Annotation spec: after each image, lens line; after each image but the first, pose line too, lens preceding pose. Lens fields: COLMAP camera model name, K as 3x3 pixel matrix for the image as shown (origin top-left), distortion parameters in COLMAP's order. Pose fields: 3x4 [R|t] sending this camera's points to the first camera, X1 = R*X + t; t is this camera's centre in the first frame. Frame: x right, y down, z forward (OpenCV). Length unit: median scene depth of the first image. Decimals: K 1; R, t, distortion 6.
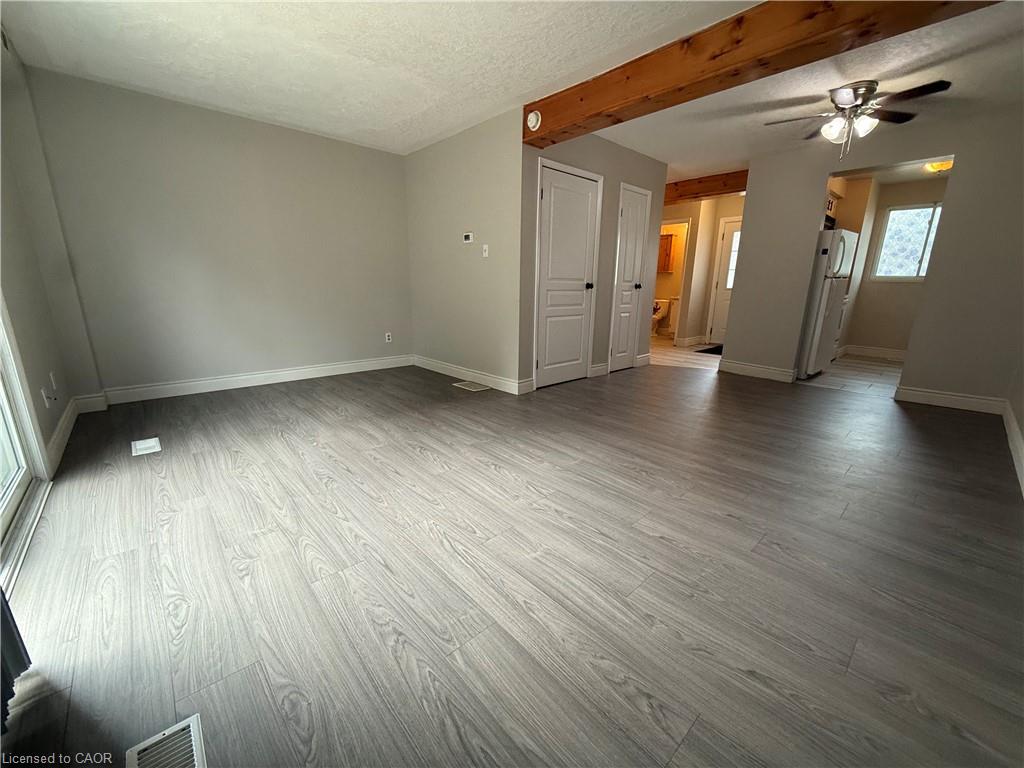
lens RADIAL K [[407.6, 0, 514.5], [0, 407.6, 385.4], [0, 0, 1]] dist [-0.000666, 0.000068]
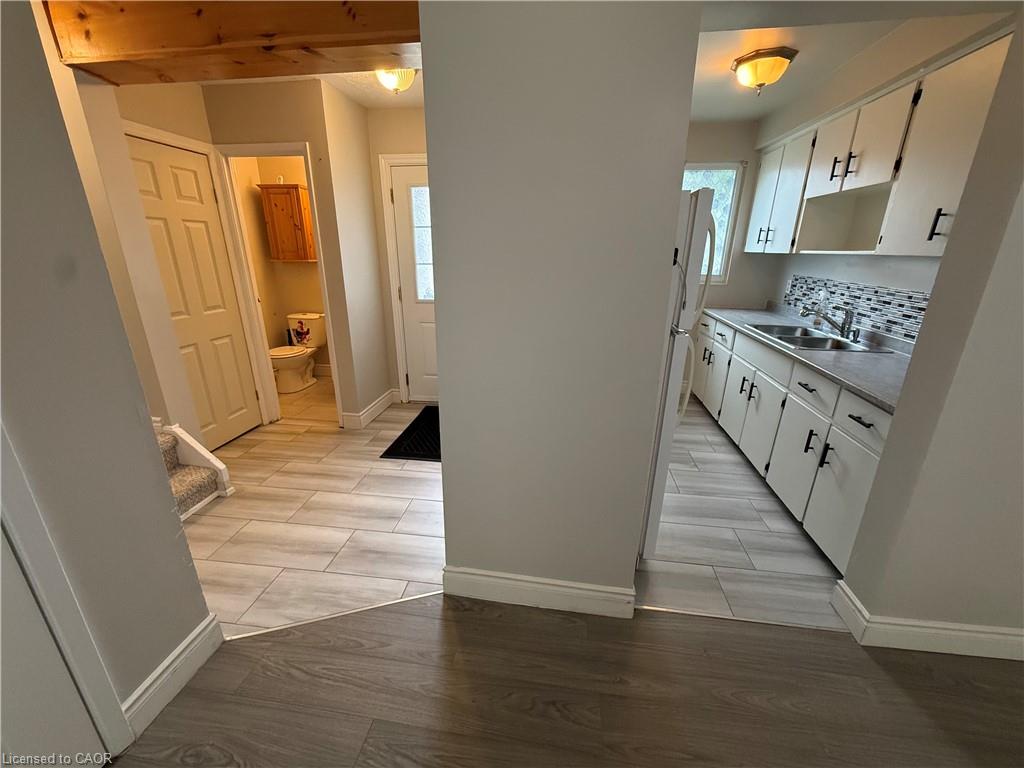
lens RADIAL K [[407.6, 0, 514.5], [0, 407.6, 385.4], [0, 0, 1]] dist [-0.000666, 0.000068]
pose [[0.767666, -0.213827, 0.604125, 0.238906], [0.154971, 0.976655, 0.148759, -0.165707], [-0.621831, -0.020575, 0.782882, 0.443822]]
